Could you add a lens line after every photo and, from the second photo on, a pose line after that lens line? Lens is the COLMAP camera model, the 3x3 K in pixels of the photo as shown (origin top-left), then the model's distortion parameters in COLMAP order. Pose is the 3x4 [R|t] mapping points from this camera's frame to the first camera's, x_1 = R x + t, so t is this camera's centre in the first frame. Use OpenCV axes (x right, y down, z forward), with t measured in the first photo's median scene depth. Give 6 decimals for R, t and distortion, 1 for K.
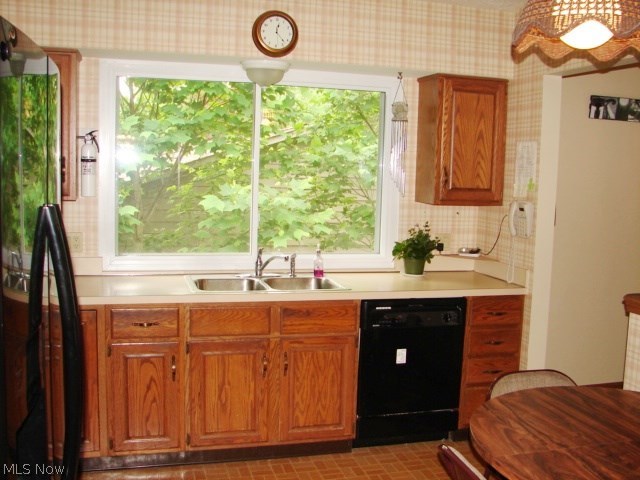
lens RADIAL K [[722.5, 0, 320.0], [0, 722.5, 240.0], [0, 0, 1]] dist [-0.014000, 0.005940]
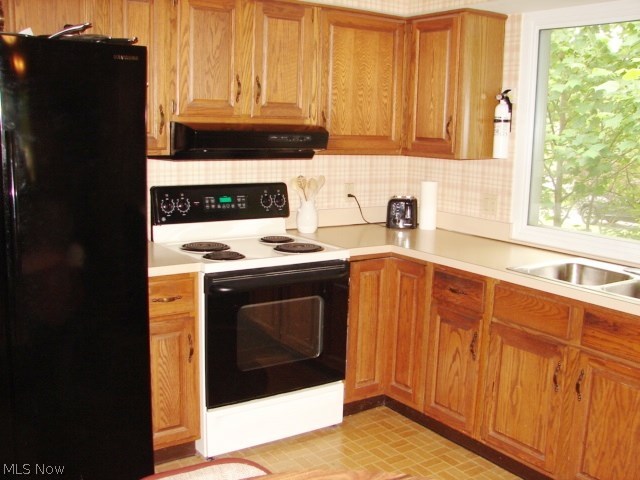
lens RADIAL K [[722.5, 0, 320.0], [0, 722.5, 240.0], [0, 0, 1]] dist [-0.014000, 0.005940]
pose [[0.315711, 0.127746, -0.940217, 0.554082], [-0.111232, 0.989046, 0.097030, -0.021390], [0.942313, 0.073949, 0.326462, 0.484475]]
